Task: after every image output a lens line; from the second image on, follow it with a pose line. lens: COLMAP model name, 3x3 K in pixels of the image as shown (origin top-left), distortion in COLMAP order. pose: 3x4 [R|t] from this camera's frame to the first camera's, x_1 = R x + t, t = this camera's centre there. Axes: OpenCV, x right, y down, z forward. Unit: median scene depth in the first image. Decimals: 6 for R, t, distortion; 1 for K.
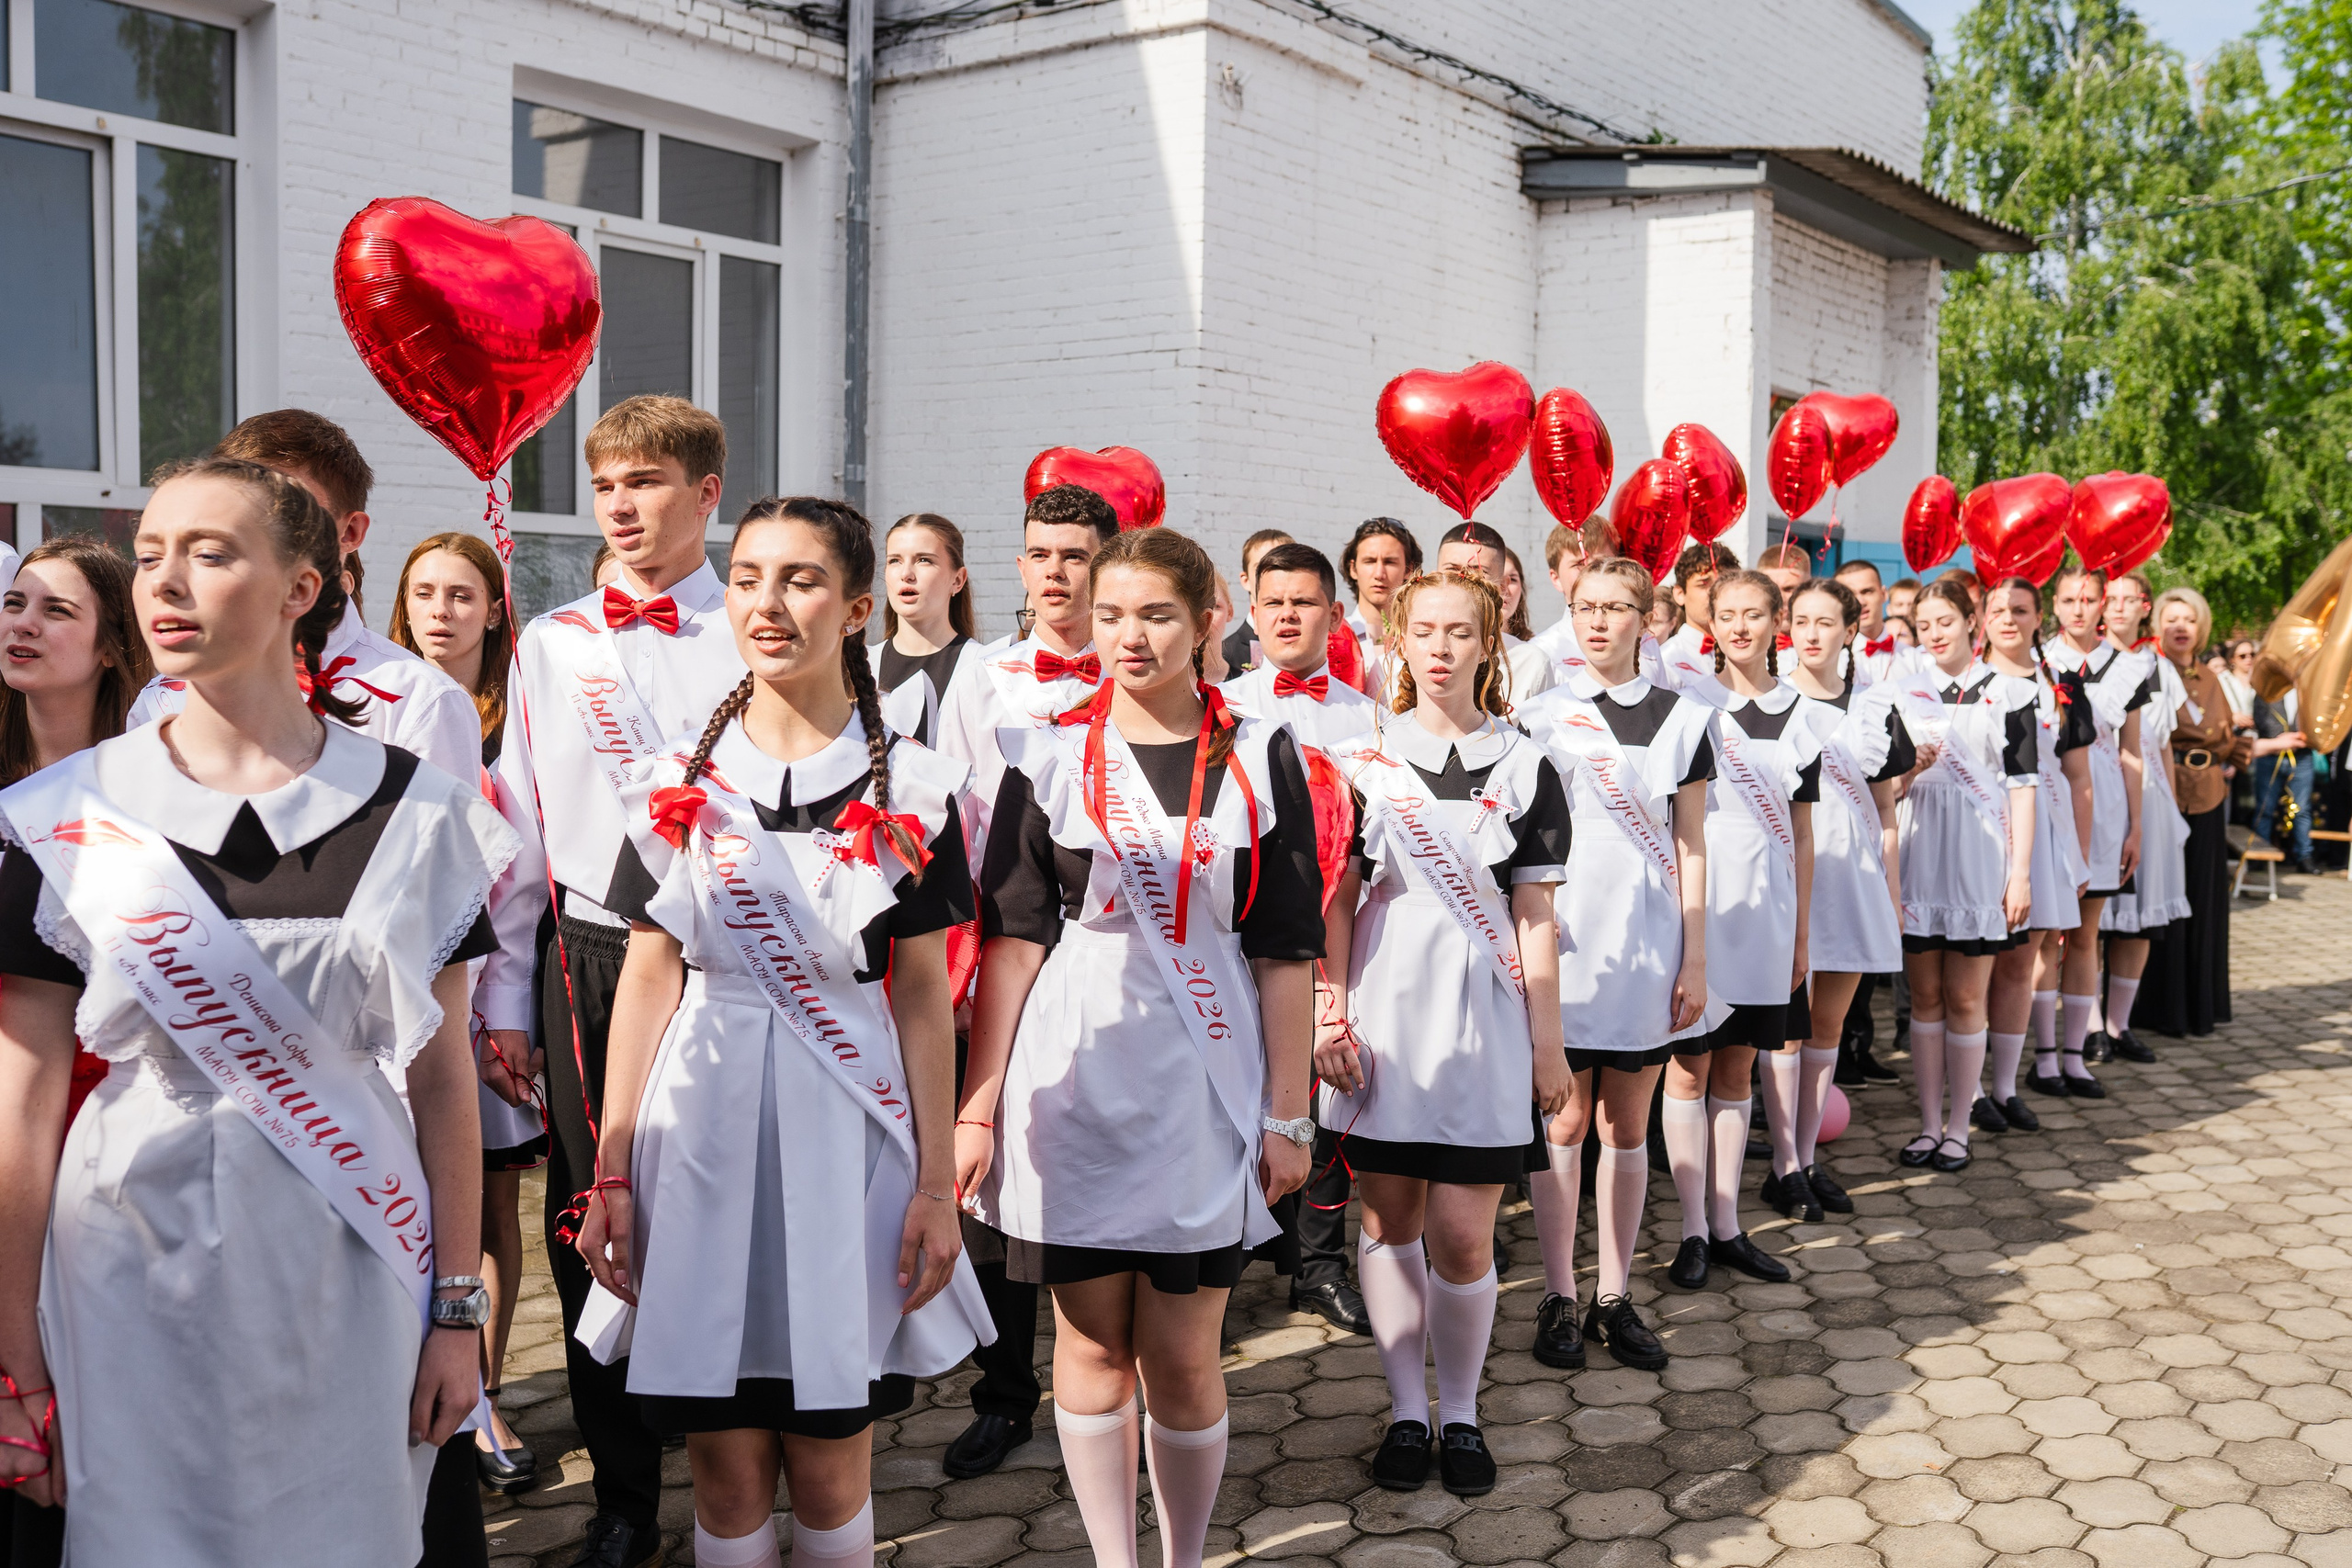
lens RADIAL K [[2234.0, 0, 1180.0], [0, 2234.0, 785.6], [0, 0, 1]] dist [-0.061064, 0.079258]
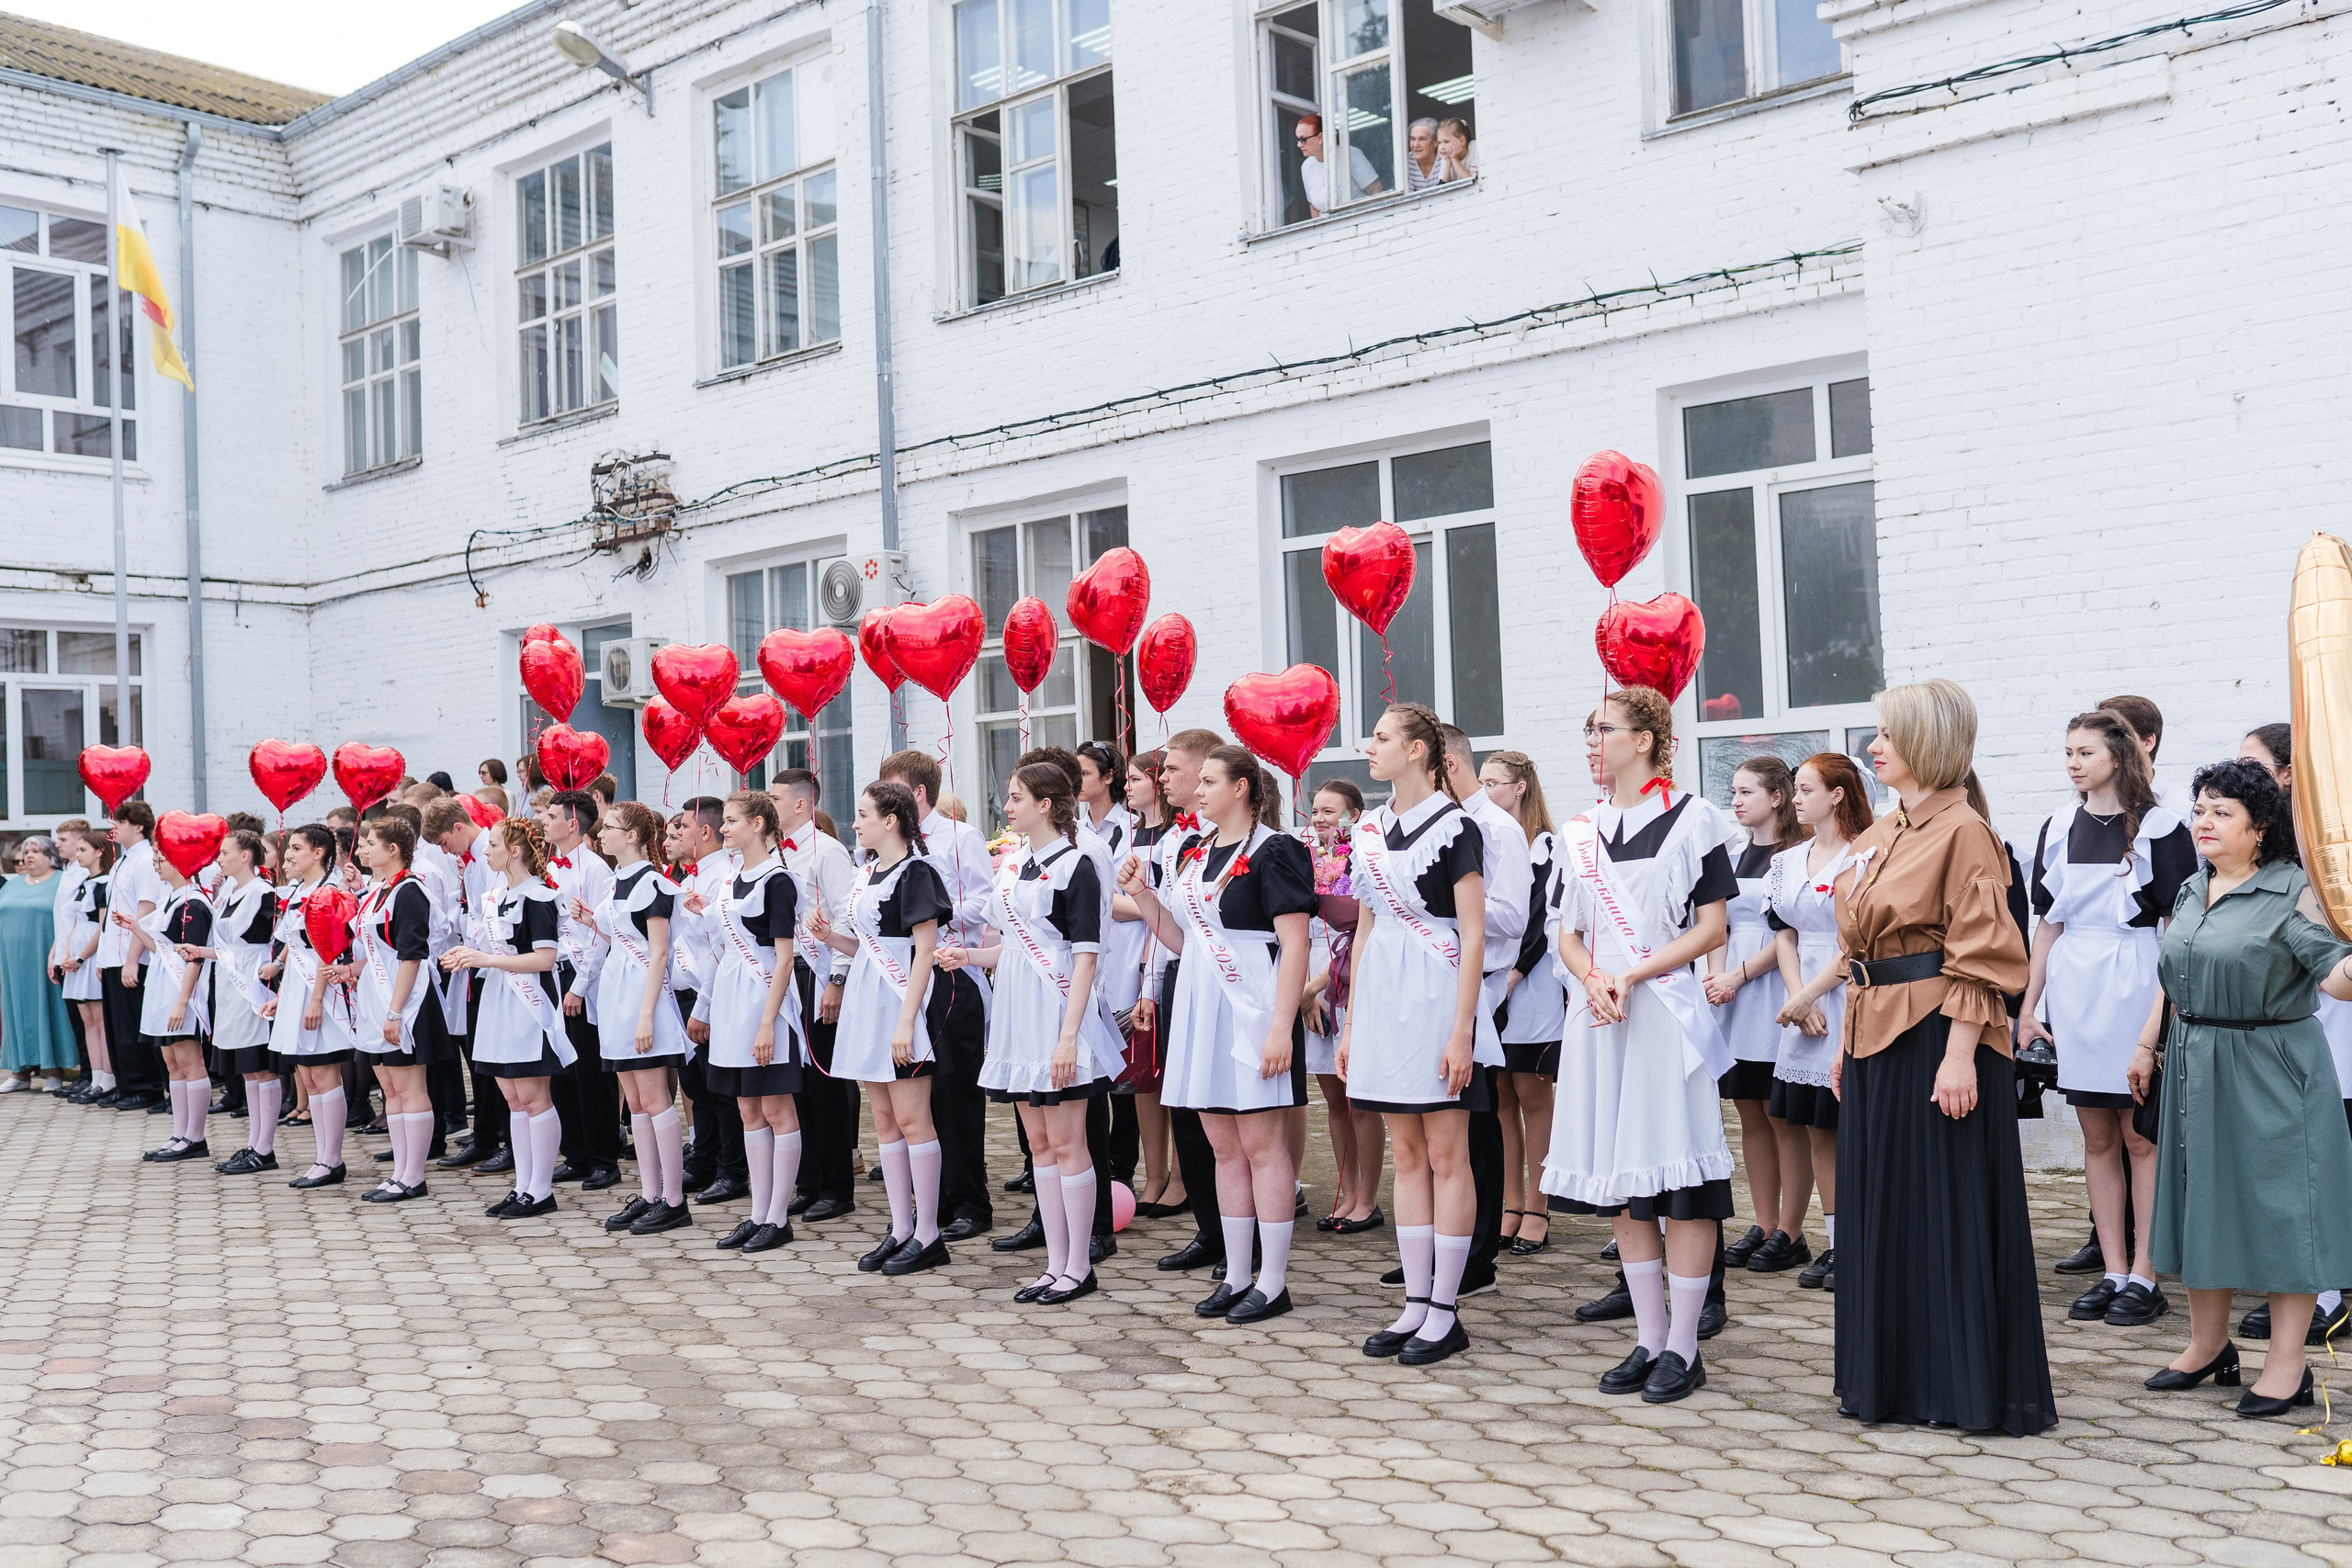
lens RADIAL K [[2234.0, 0, 1180.0], [0, 2234.0, 785.6], [0, 0, 1]] dist [-0.061064, 0.079258]
pose [[-0.085733, -0.037852, -0.995599, 0.899625], [-0.030391, 0.998912, -0.035361, -0.028538], [0.995855, 0.027225, -0.086790, 0.723939]]
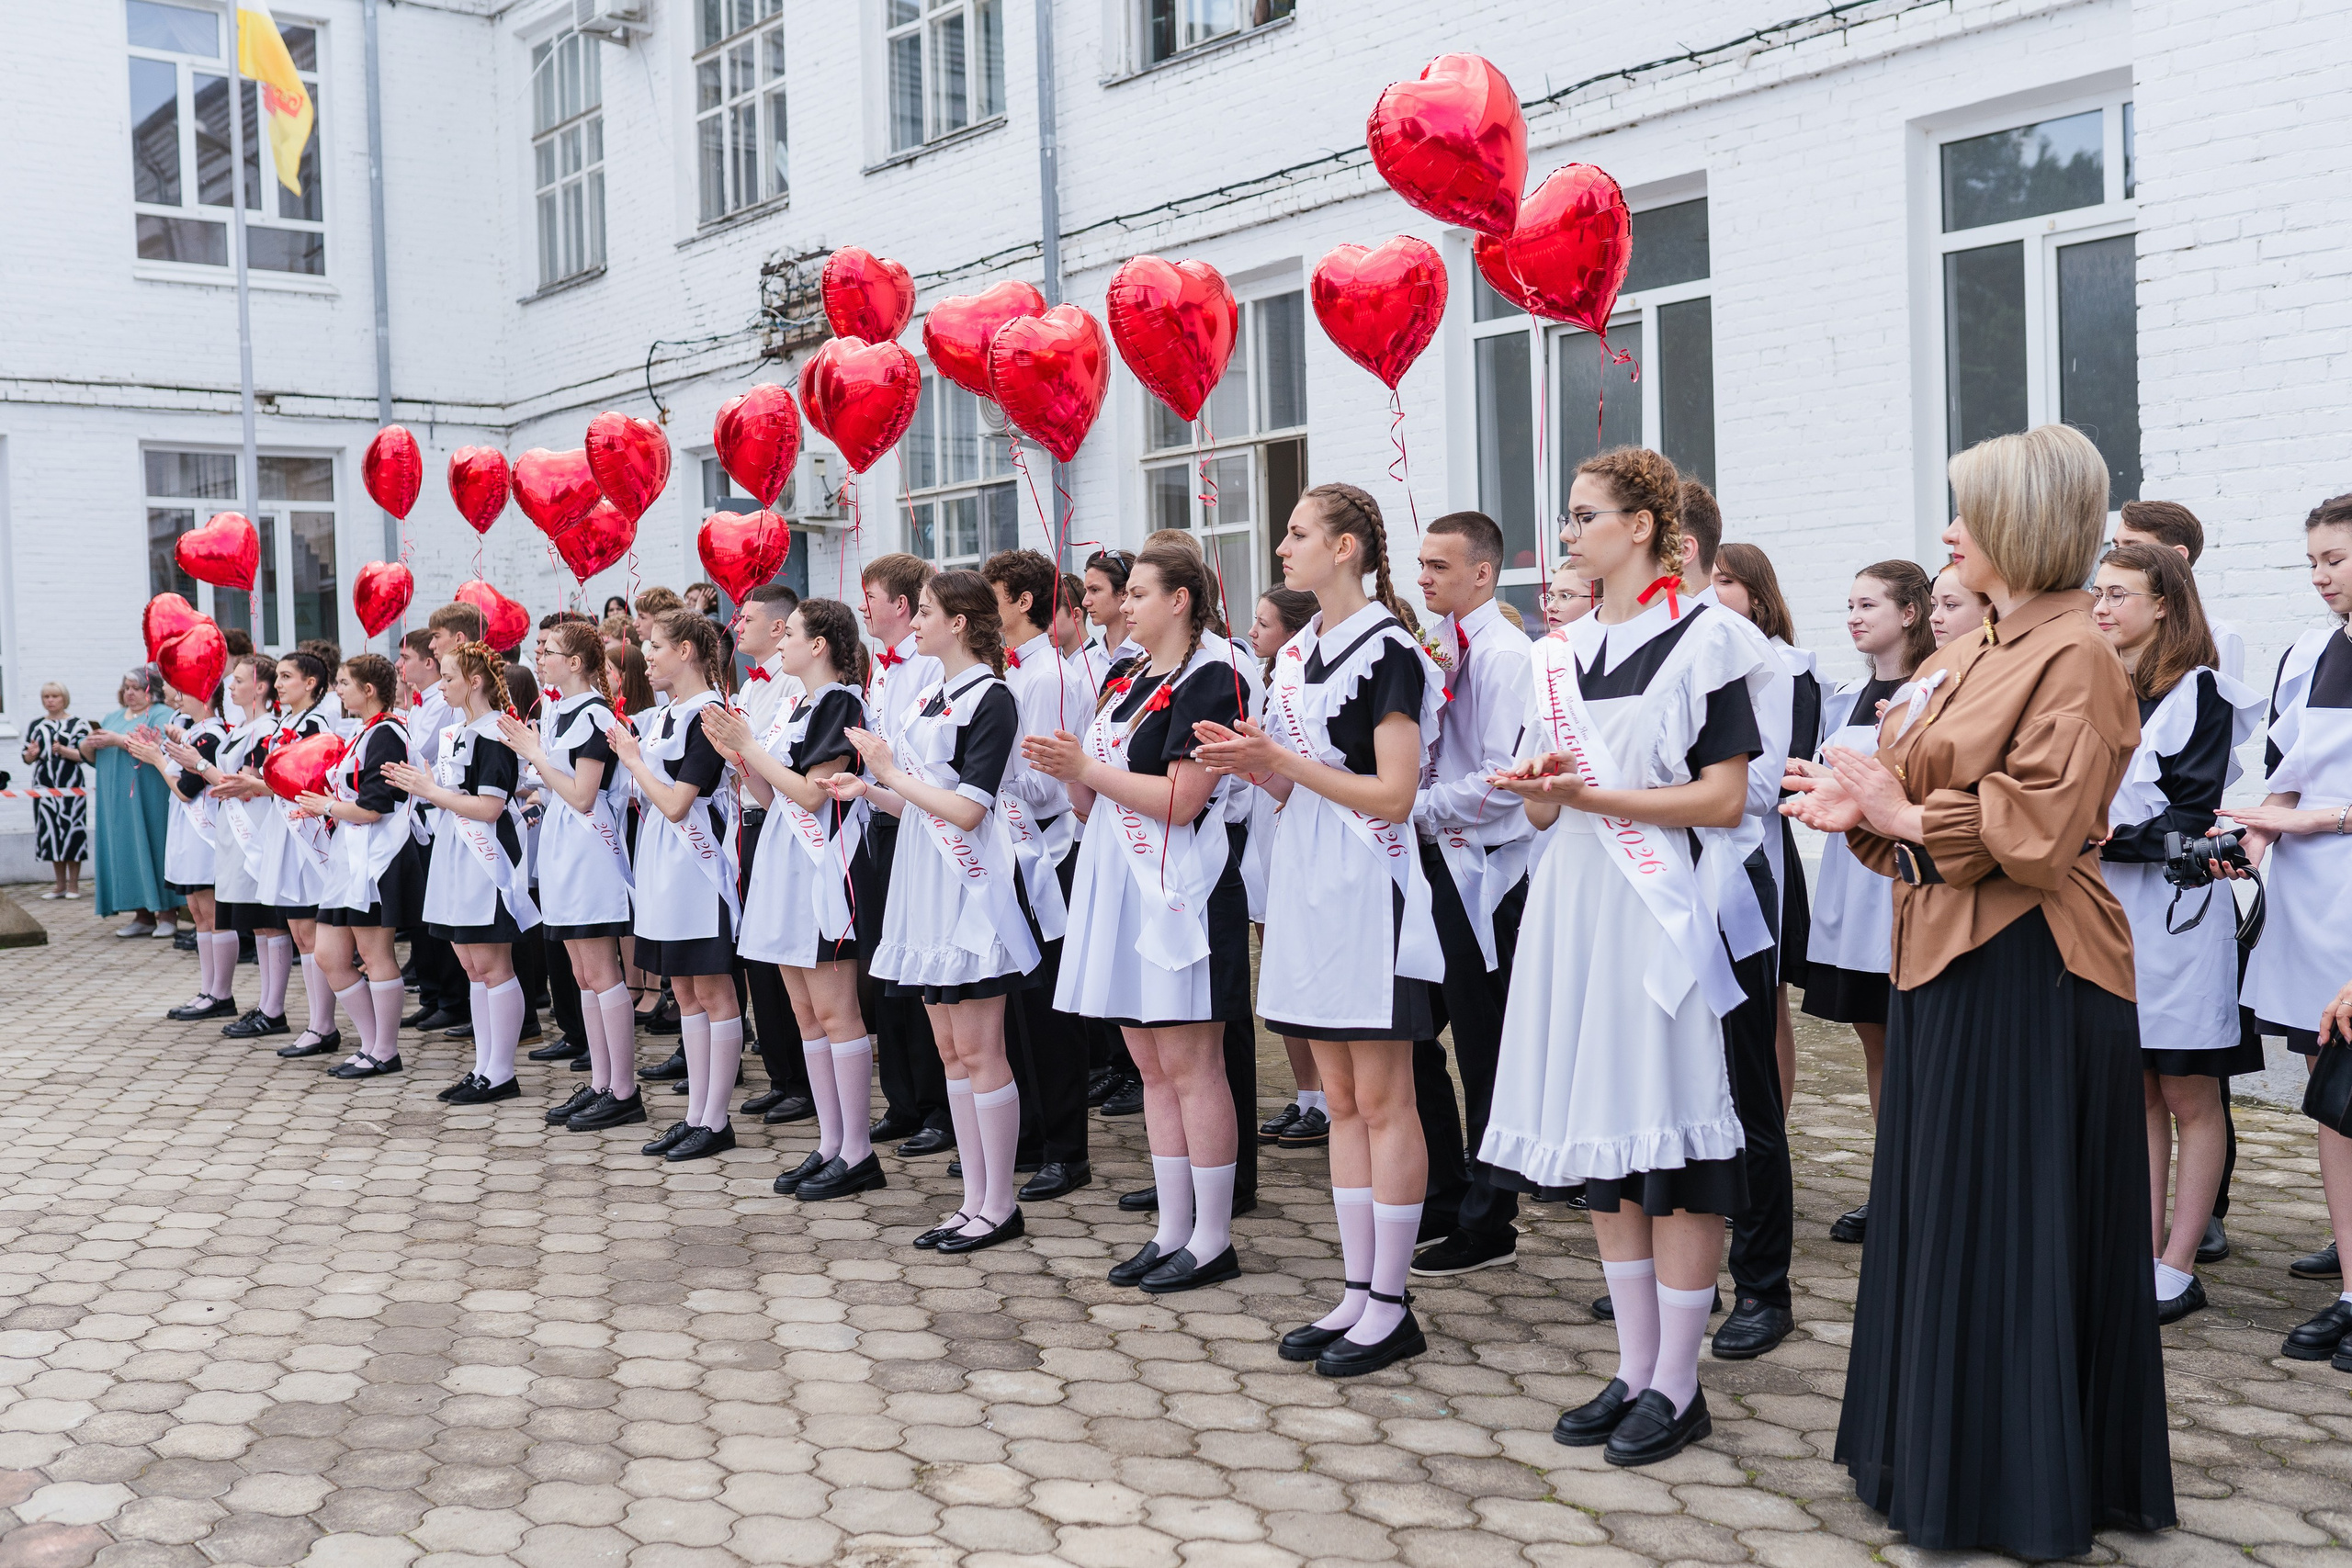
lens RADIAL K [[2291.0, 0, 1189.6], [0, 2291.0, 782.7], [0, 0, 1]] dist [-0.059198, 0.080483]
pose [[-0.238778, 0.028963, -0.970642, 0.742645], [-0.037380, 0.998540, 0.038991, -0.031027], [0.970354, 0.045593, -0.237347, 0.811438]]
